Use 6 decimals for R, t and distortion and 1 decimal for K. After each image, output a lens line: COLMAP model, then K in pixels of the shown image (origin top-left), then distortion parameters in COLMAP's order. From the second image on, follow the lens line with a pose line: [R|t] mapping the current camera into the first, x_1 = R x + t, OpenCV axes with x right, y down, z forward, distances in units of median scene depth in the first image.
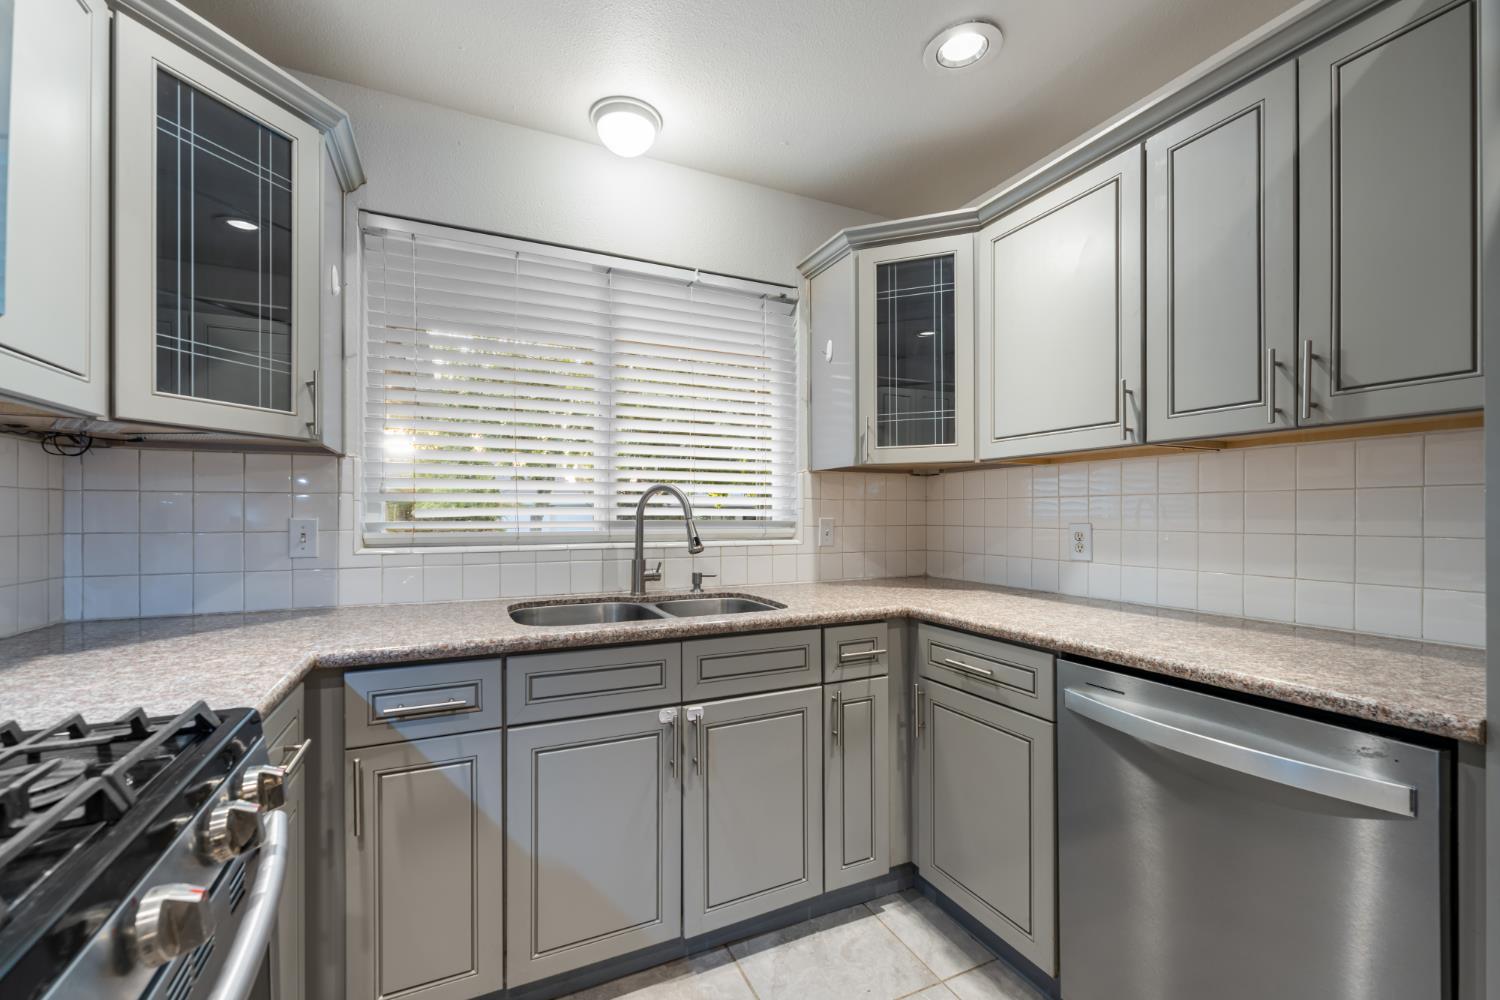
lens RADIAL K [[619.6, 0, 749.2], [0, 619.6, 516.2], [0, 0, 1]] dist [-0.001324, -0.000303]
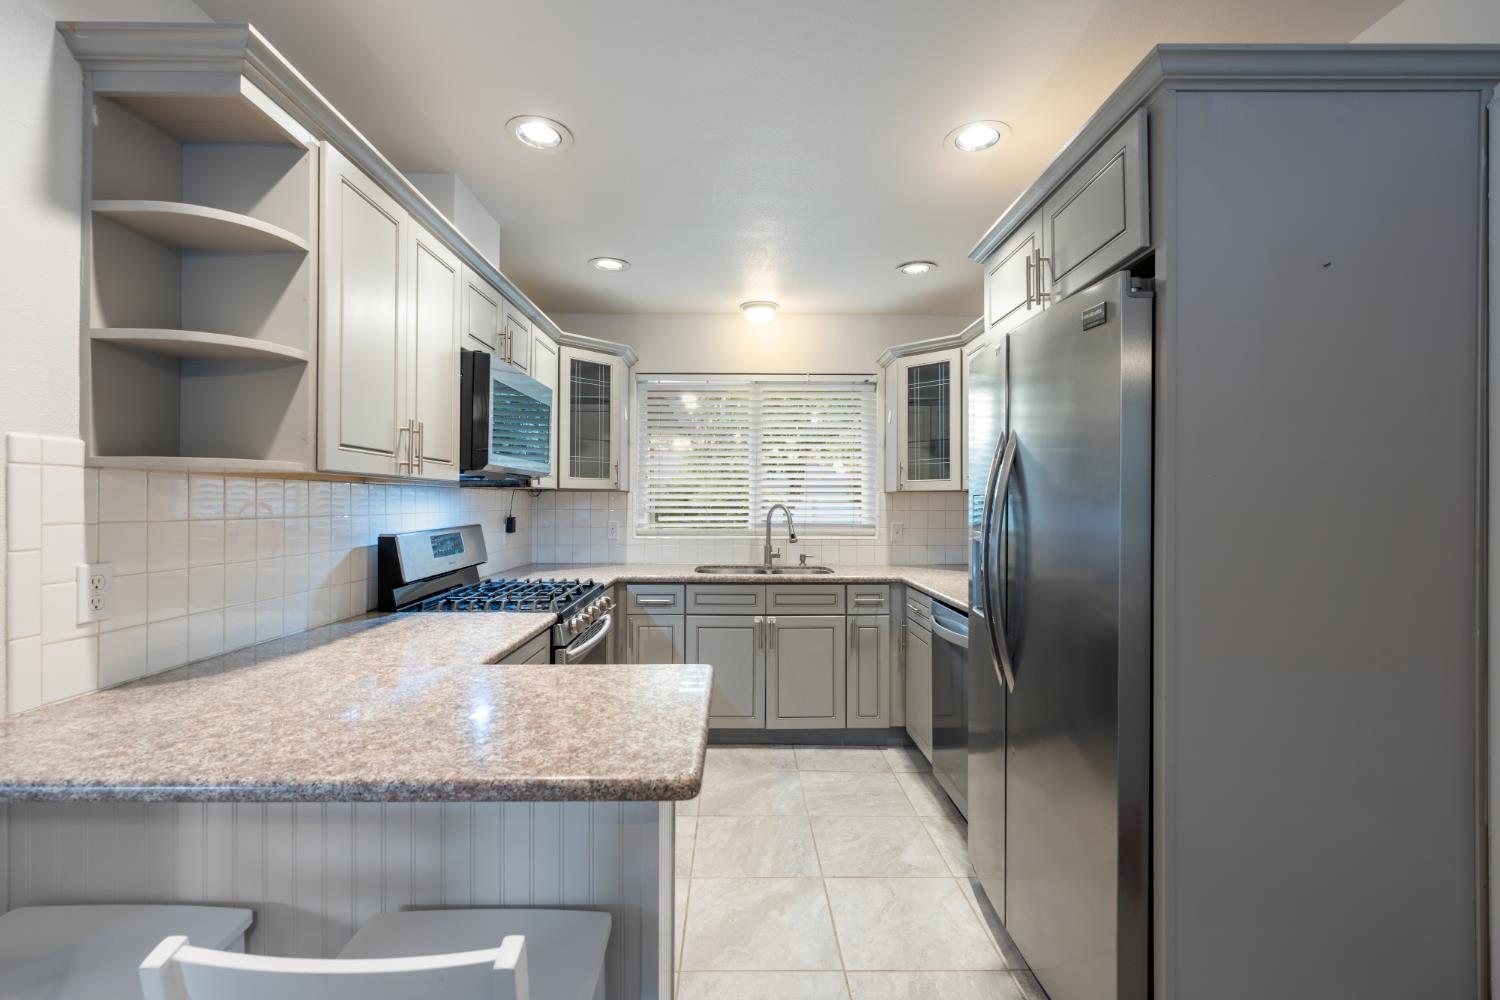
lens RADIAL K [[675.2, 0, 746.2], [0, 675.2, 498.6], [0, 0, 1]] dist [-0.001396, -0.000730]
pose [[0.912773, 0.000587, -0.408466, 0.636958], [-0.005014, 0.999940, -0.009768, -0.052614], [0.408436, 0.010964, 0.912721, -0.917943]]
